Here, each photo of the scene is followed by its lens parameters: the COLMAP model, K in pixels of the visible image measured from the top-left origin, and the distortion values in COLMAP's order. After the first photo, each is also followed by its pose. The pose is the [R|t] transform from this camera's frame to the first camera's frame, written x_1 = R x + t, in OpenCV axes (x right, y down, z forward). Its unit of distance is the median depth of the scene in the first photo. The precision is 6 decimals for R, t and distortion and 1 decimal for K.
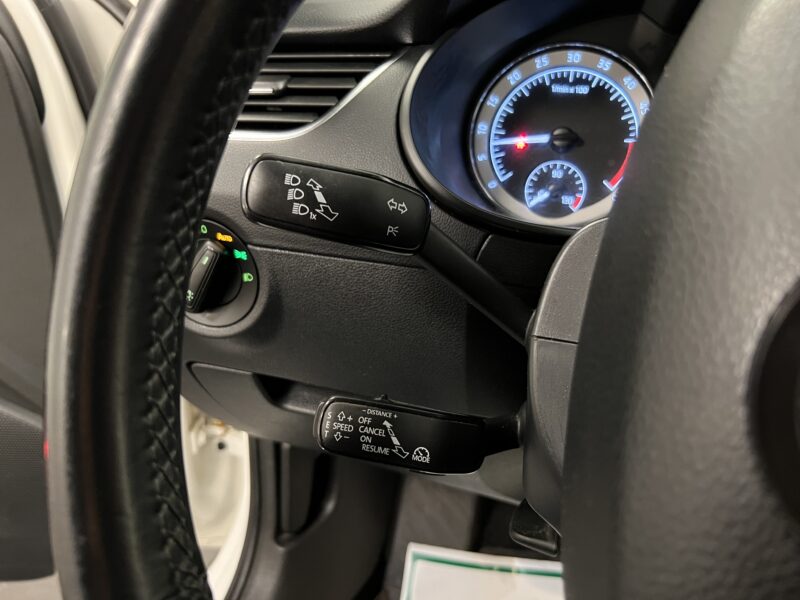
lens RADIAL K [[612.5, 0, 400.0], [0, 612.5, 300.0], [0, 0, 1]] dist [0.070279, -0.072263]
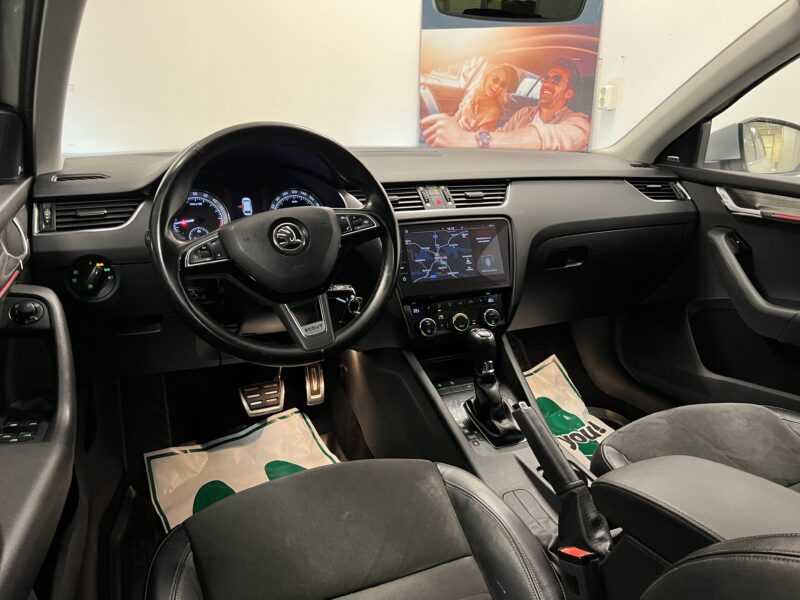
lens RADIAL K [[612.5, 0, 400.0], [0, 612.5, 300.0], [0, 0, 1]] dist [0.070279, -0.072263]
pose [[0.731426, -0.194700, 0.653535, -1.058914], [0.279629, 0.959727, -0.027037, 0.469337], [-0.621951, 0.202523, 0.756413, -1.803512]]
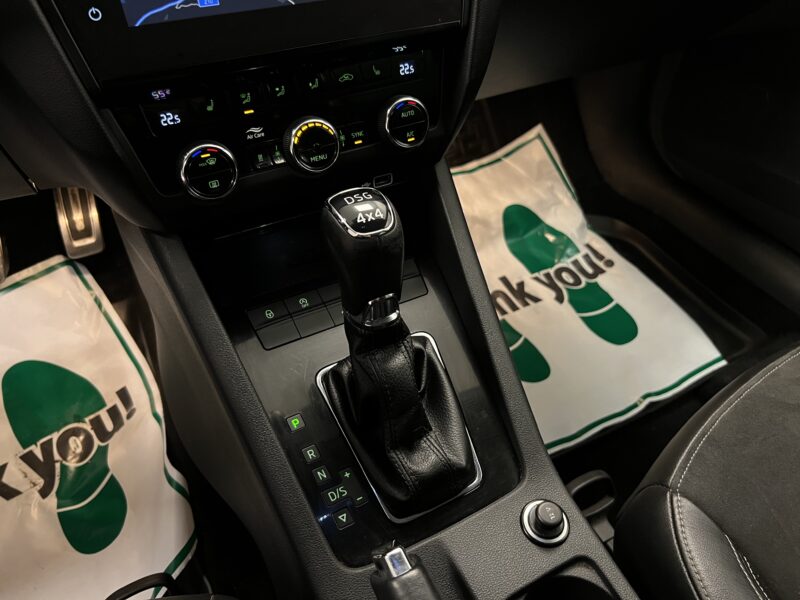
lens RADIAL K [[612.5, 0, 400.0], [0, 612.5, 300.0], [0, 0, 1]] dist [0.070279, -0.072263]
pose [[0.685346, -0.496040, 0.533147, 0.611312], [0.285993, 0.856643, 0.429385, 0.385895], [-0.669709, -0.141801, 0.728960, -0.516344]]
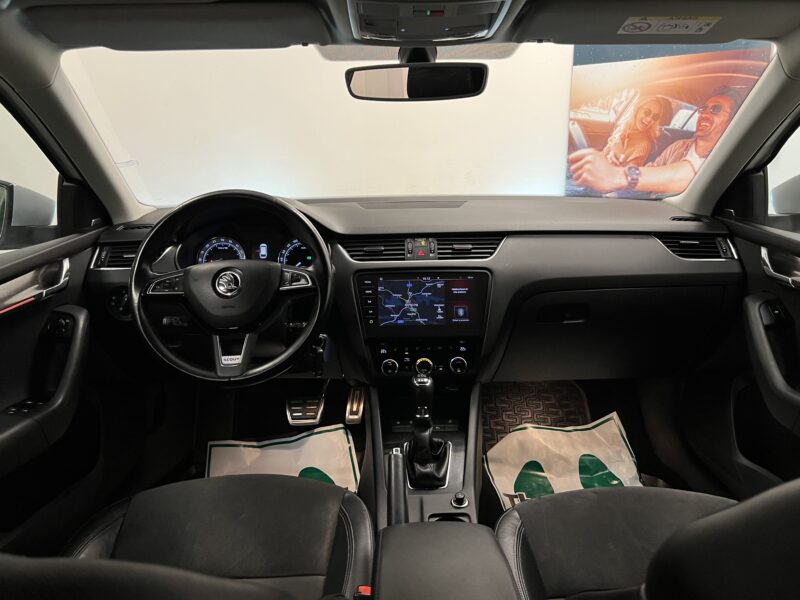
lens RADIAL K [[612.5, 0, 400.0], [0, 612.5, 300.0], [0, 0, 1]] dist [0.070279, -0.072263]
pose [[0.943577, -0.108271, 0.312954, 0.082685], [0.161130, 0.975736, -0.148247, 0.707134], [-0.289310, 0.190309, 0.938127, -2.801962]]
